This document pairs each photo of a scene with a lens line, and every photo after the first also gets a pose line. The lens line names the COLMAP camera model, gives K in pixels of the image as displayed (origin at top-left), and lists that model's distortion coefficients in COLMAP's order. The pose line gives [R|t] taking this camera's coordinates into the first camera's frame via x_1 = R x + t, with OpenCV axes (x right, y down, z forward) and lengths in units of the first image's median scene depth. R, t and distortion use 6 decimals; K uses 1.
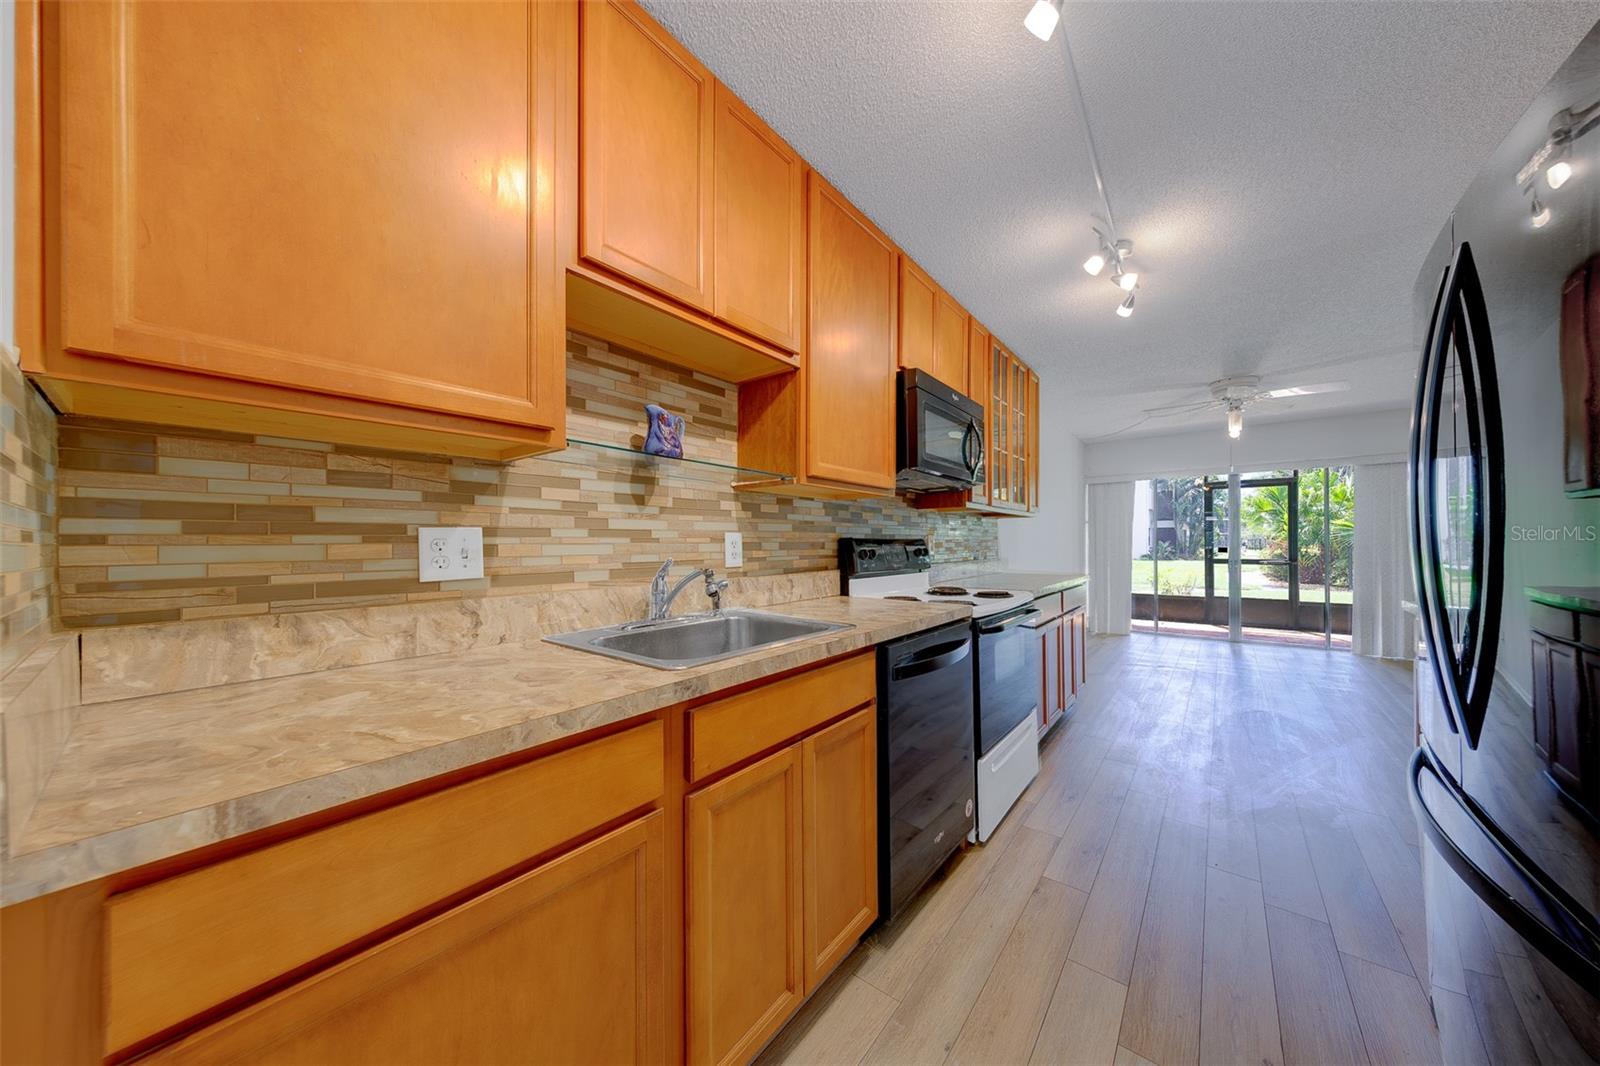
lens RADIAL K [[523.4, 0, 815.2], [0, 523.4, 540.1], [0, 0, 1]] dist [-0.001081, 0.000082]
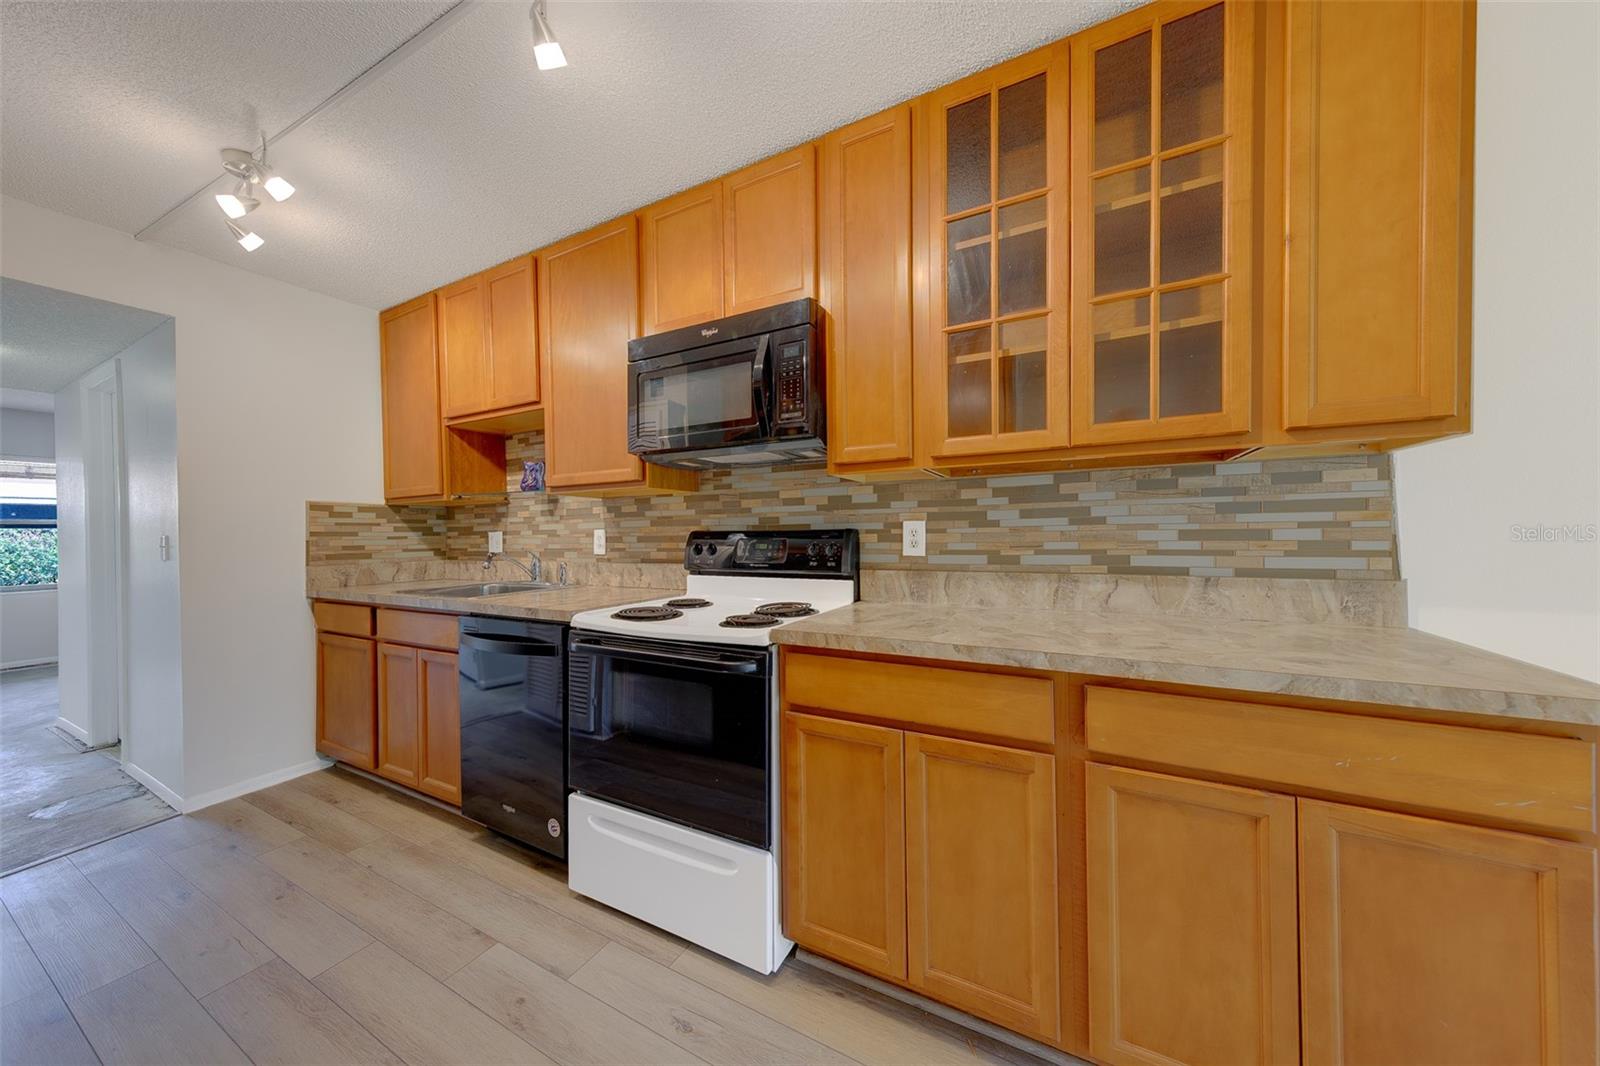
lens RADIAL K [[514.8, 0, 807.3], [0, 514.8, 536.1], [0, 0, 1]] dist [0.011196, -0.002381]
pose [[0.172810, 0.007211, -0.984929, 1.581082], [0.018342, 0.999776, 0.010538, -0.002001], [0.984784, -0.019887, 0.172639, 1.615052]]
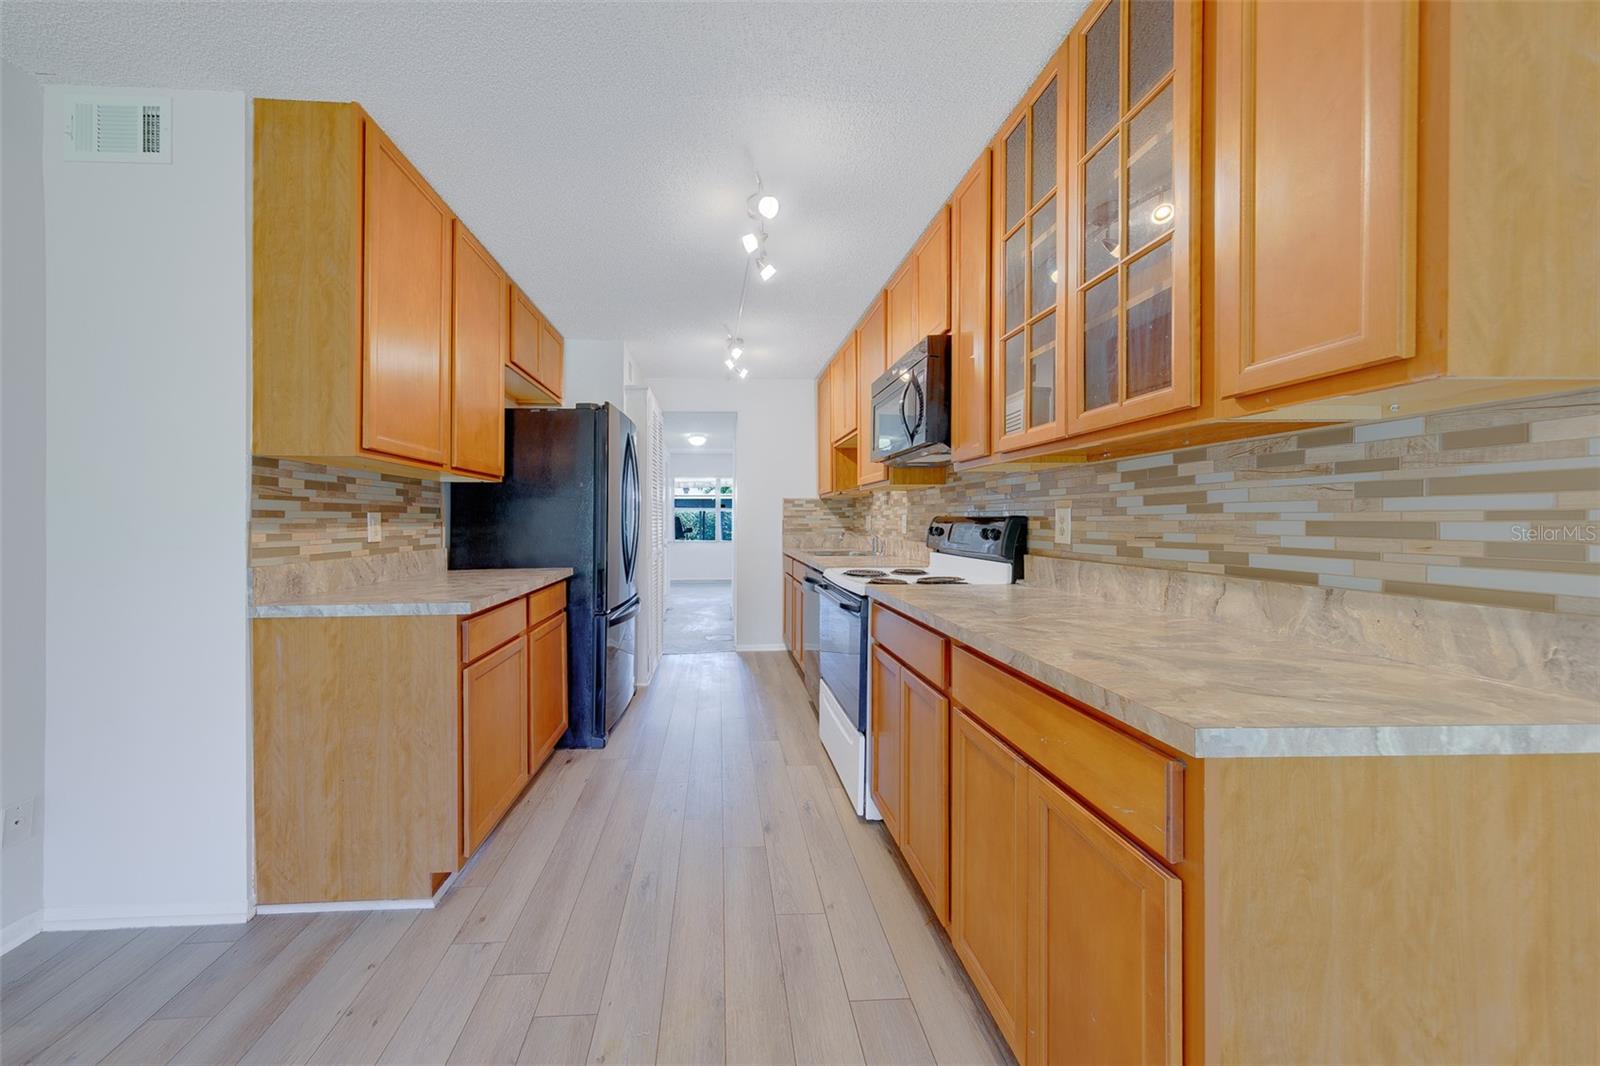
lens RADIAL K [[522.0, 0, 745.5], [0, 522.0, 519.3], [0, 0, 1]] dist [0.000691, 0.000062]
pose [[-0.759904, 0.004030, -0.650023, 1.780772], [0.007871, 0.999965, -0.003002, 0.002977], [0.649988, -0.007397, -0.759909, 2.497784]]
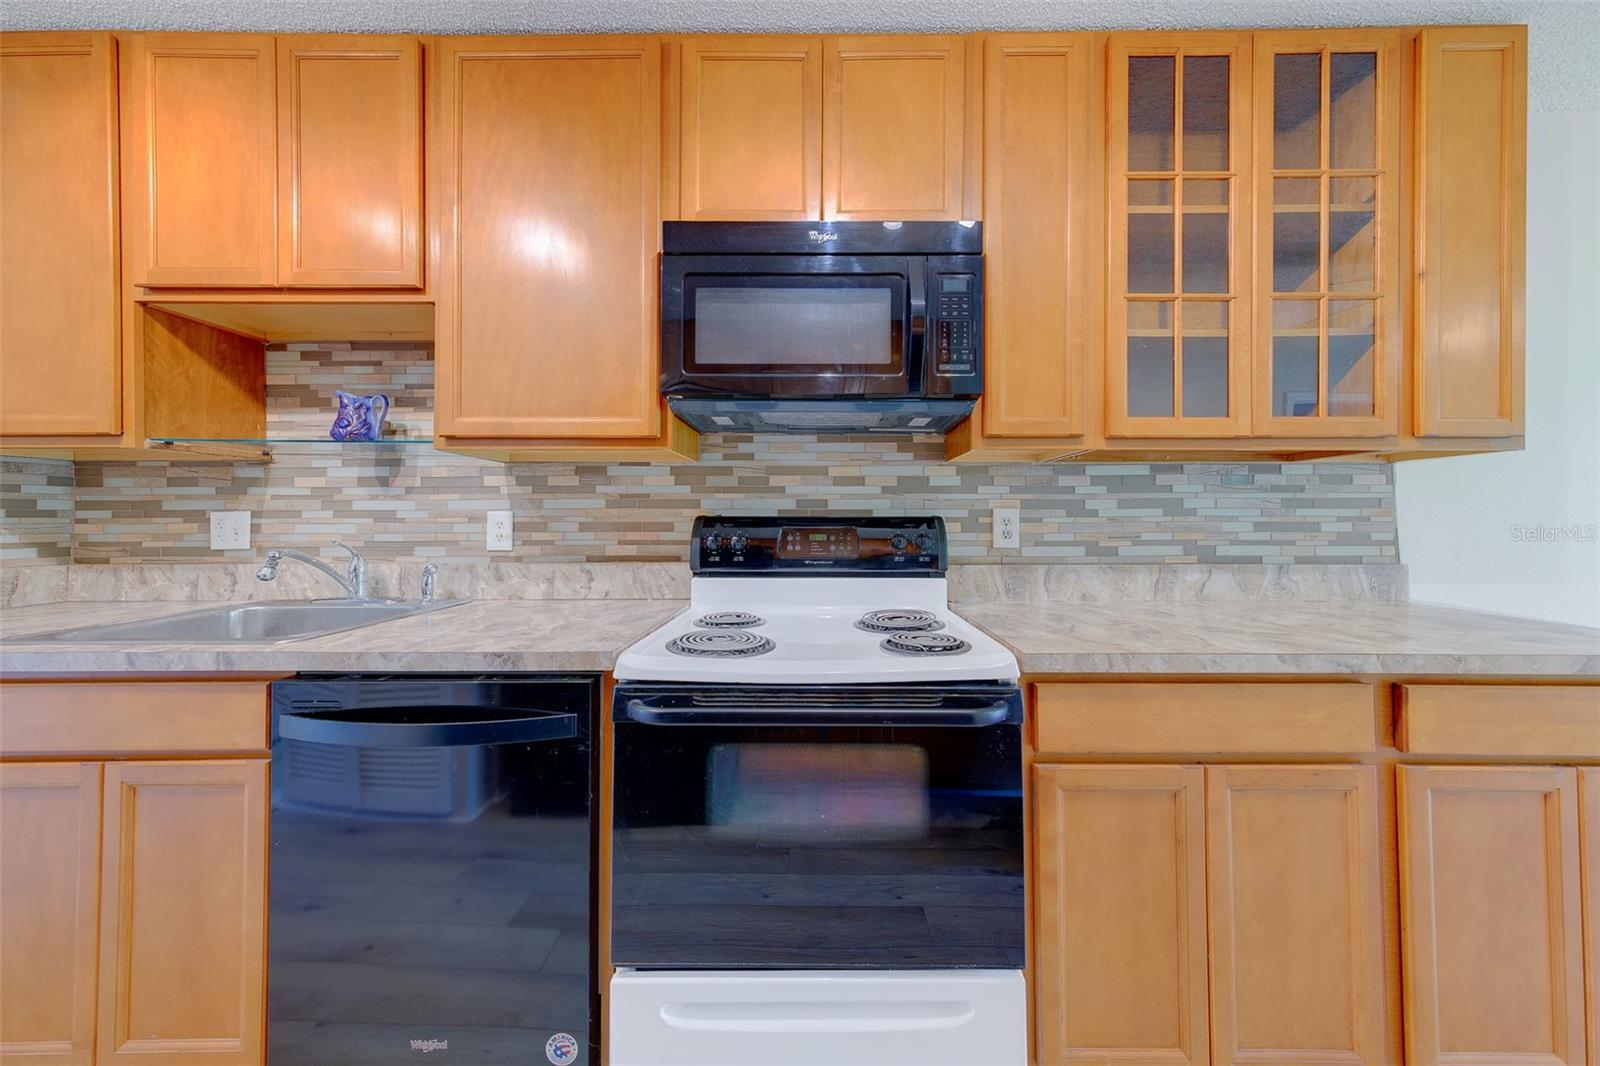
lens RADIAL K [[511.7, 0, 807.4], [0, 511.7, 514.2], [0, 0, 1]] dist [0.004045, 0.000062]
pose [[0.602339, -0.004194, -0.798229, 1.044493], [0.003283, 0.999991, -0.002777, -0.006818], [0.798233, -0.000947, 0.602348, 1.107153]]
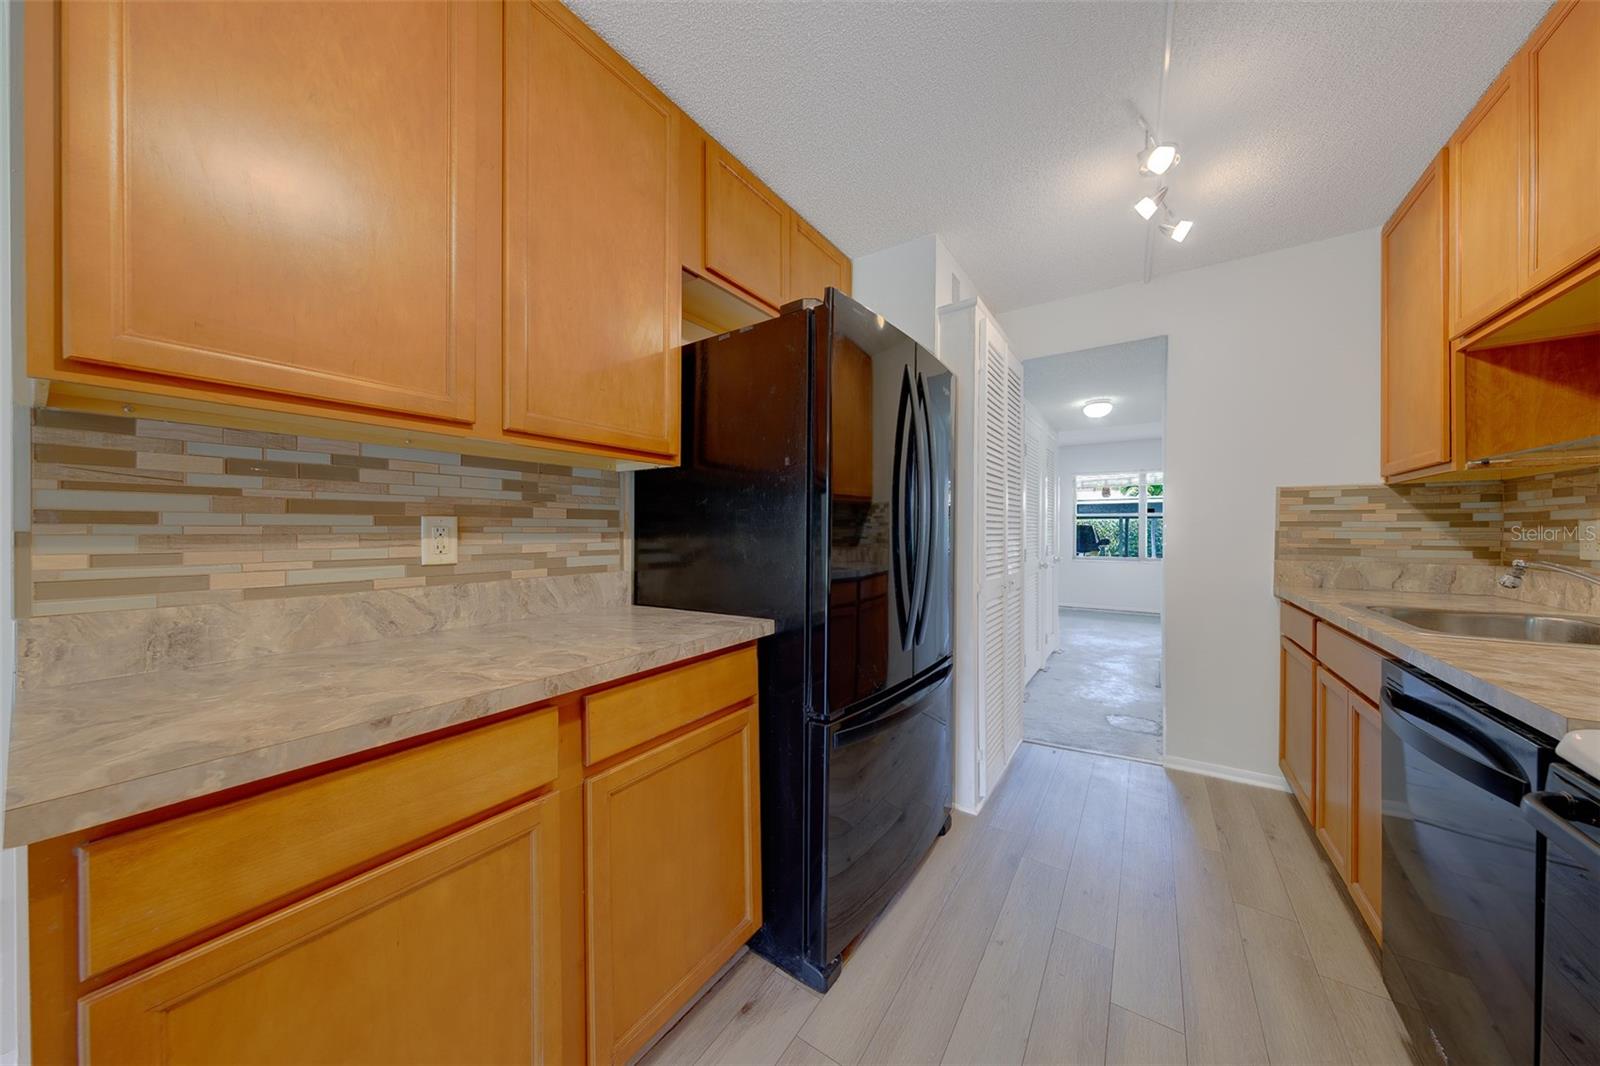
lens RADIAL K [[513.0, 0, 818.6], [0, 513.0, 529.9], [0, 0, 1]] dist [0.008574, 0.000013]
pose [[-0.996661, 0.002111, -0.081623, 1.081287], [0.002383, 0.999992, -0.003235, -0.000795], [0.081616, -0.003419, -0.996658, 1.703733]]
